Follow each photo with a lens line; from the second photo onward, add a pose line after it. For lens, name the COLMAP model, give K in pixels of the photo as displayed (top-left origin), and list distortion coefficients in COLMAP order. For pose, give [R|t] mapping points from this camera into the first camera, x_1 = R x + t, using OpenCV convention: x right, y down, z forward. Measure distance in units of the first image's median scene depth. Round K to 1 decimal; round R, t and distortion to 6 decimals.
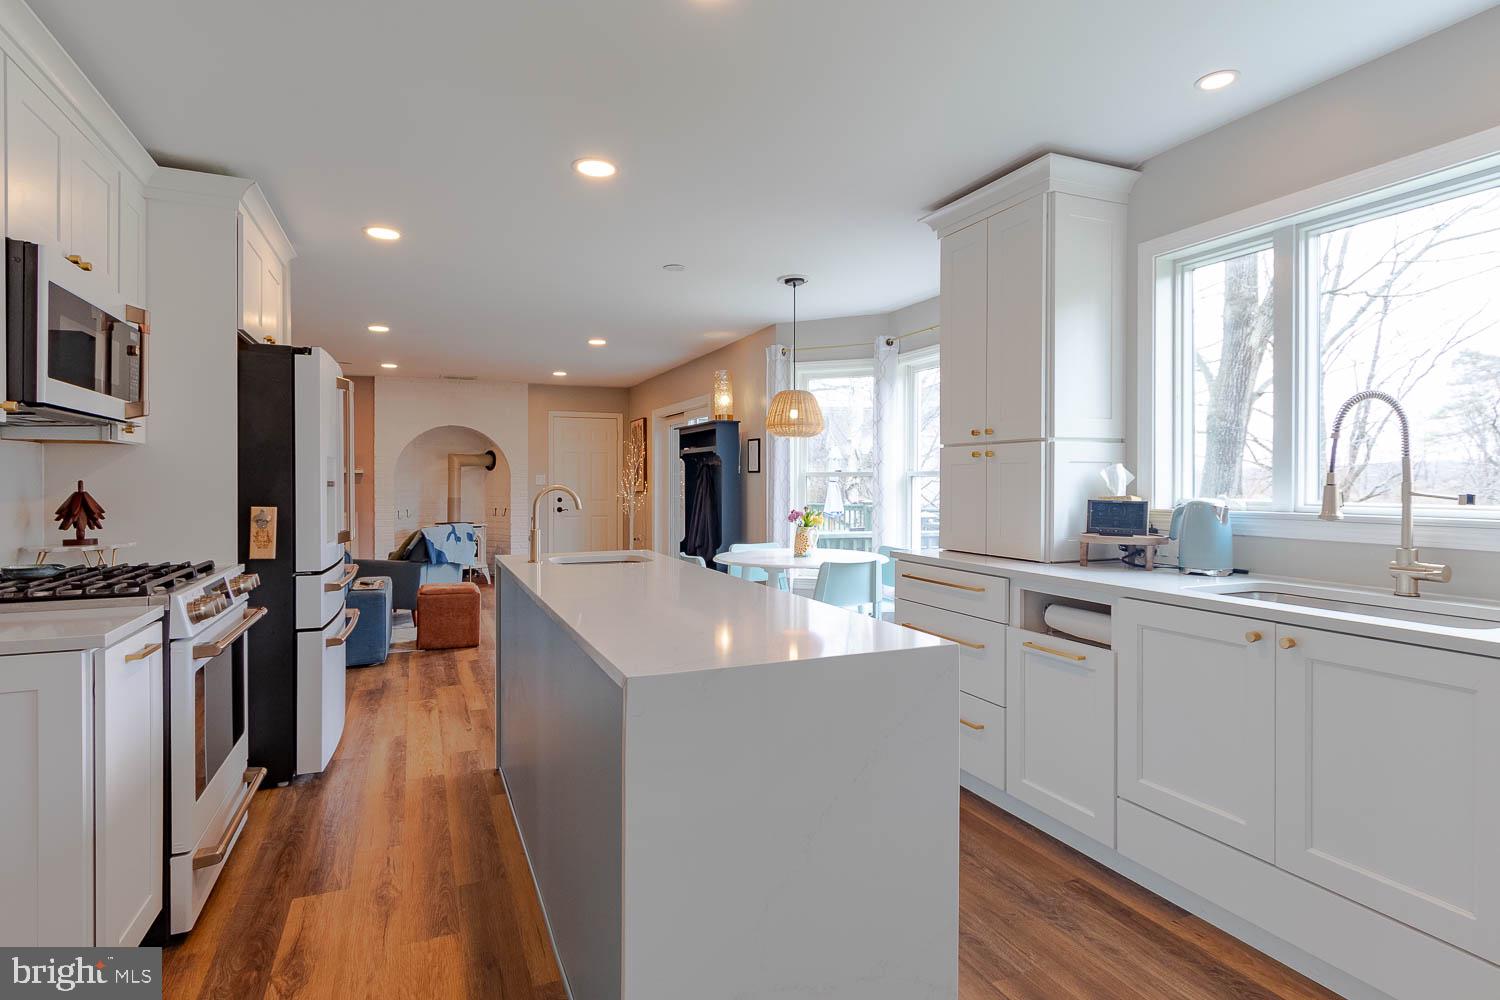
lens RADIAL K [[782.3, 0, 750.0], [0, 782.3, 500.0], [0, 0, 1]] dist [0.003595, 0.000517]
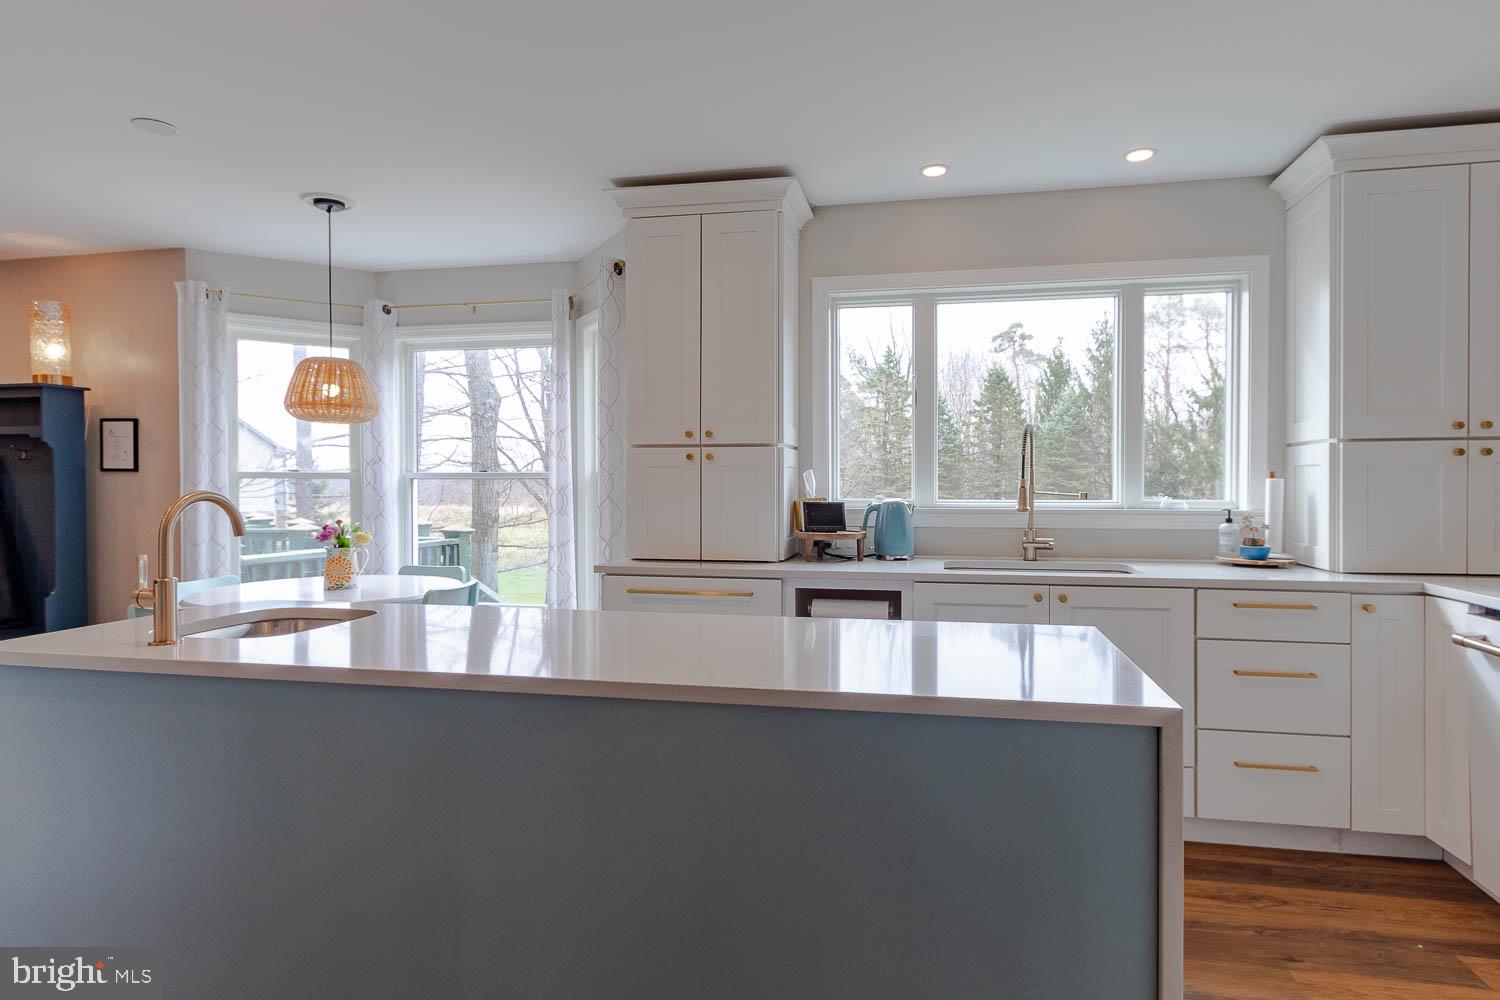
lens RADIAL K [[829.8, 0, 750.0], [0, 829.8, 500.0], [0, 0, 1]] dist [0.006050, 0.000553]
pose [[0.555647, -0.015615, 0.831272, -0.575719], [0.020579, 0.999776, 0.005024, -0.009566], [-0.831164, 0.014315, 0.555844, 0.411348]]
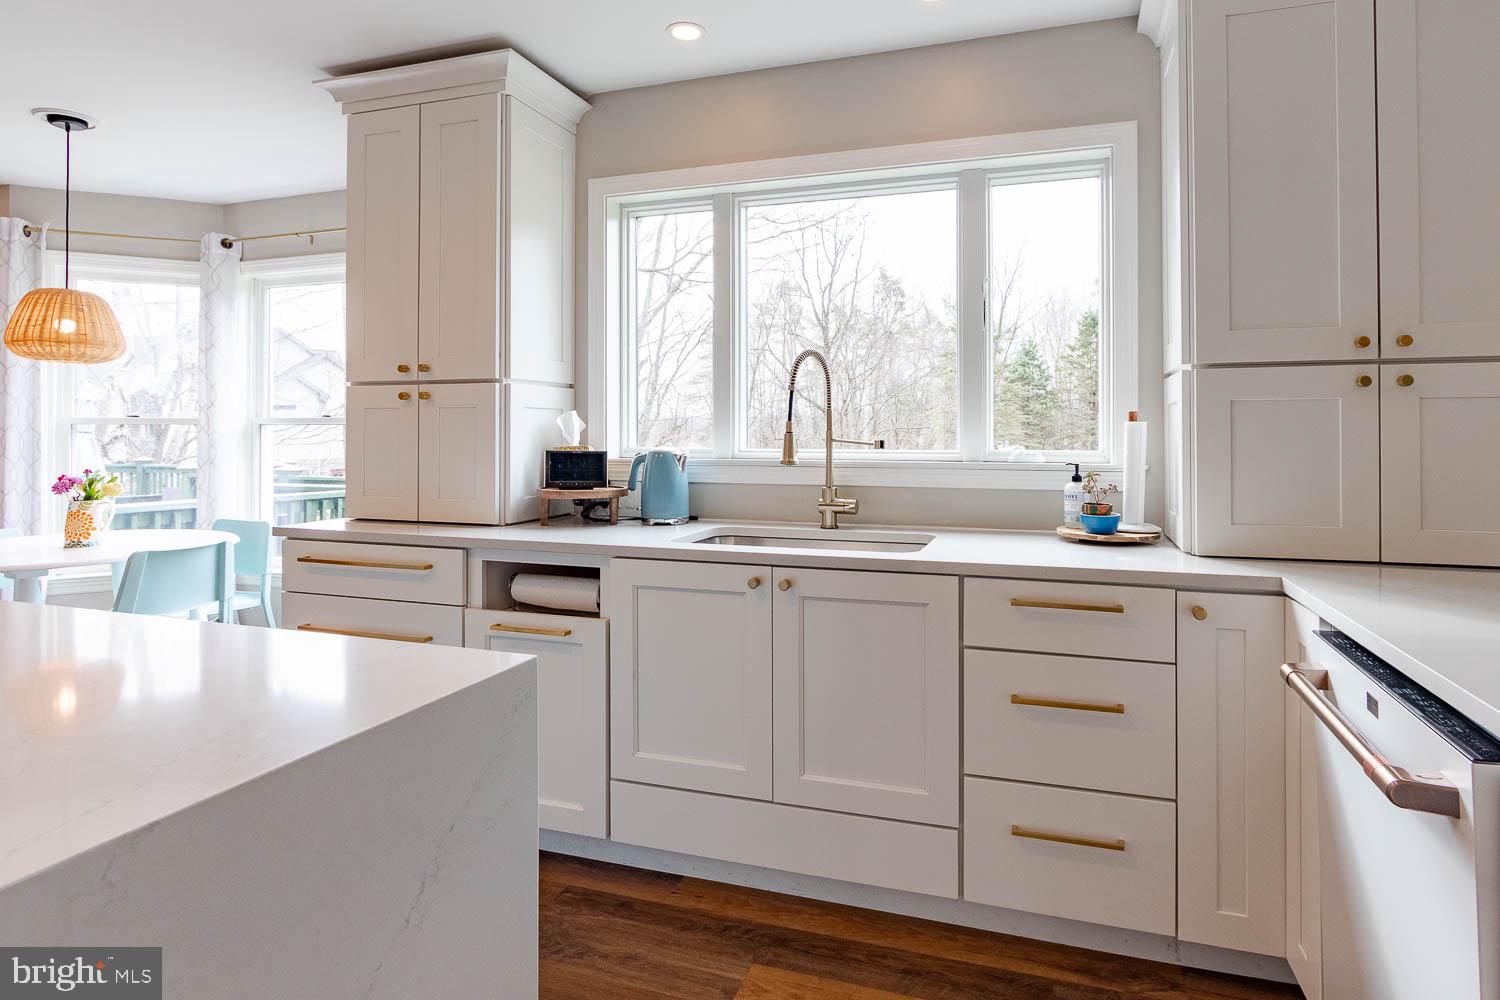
lens RADIAL K [[803.1, 0, 792.5], [0, 803.1, 433.8], [0, 0, 1]] dist [-0.011051, 0.000323]
pose [[0.655567, -0.000671, 0.755137, -0.073832], [0.018197, 0.999723, -0.014909, -0.000812], [-0.754918, 0.023515, 0.655398, 0.188134]]
